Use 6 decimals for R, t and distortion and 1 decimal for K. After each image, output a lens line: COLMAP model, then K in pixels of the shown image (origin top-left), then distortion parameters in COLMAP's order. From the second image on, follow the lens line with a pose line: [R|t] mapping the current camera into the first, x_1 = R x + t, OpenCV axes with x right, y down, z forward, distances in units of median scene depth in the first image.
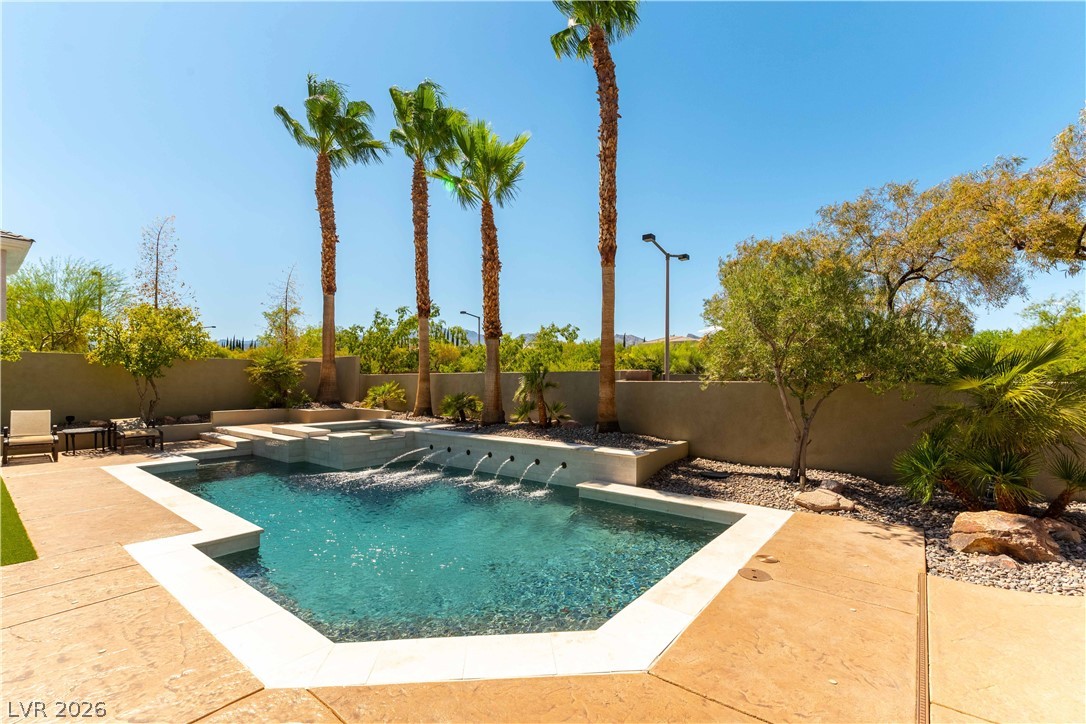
lens RADIAL K [[471.2, 0, 551.4], [0, 471.2, 365.1], [0, 0, 1]] dist [0.001058, 0.000060]
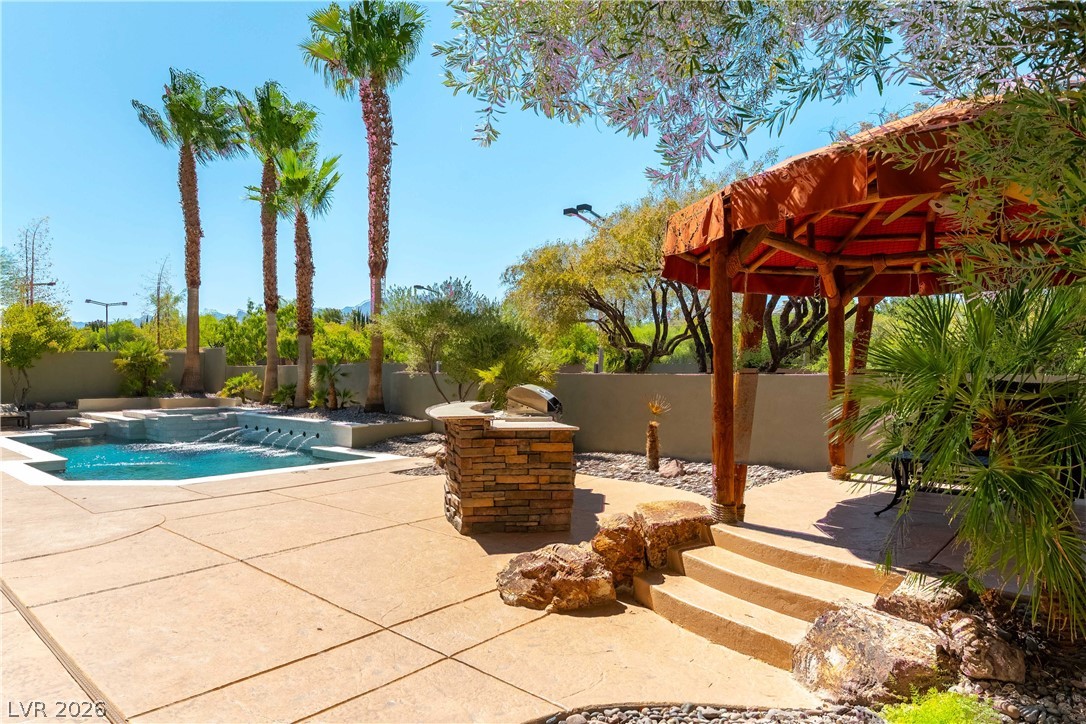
lens RADIAL K [[639.2, 0, 544.9], [0, 639.2, 351.4], [0, 0, 1]] dist [0.002212, 0.000376]
pose [[0.998664, 0.000008, -0.051666, 0.445900], [-0.000035, 1.000000, -0.000522, -0.011638], [0.051666, 0.000523, 0.998664, -0.435900]]
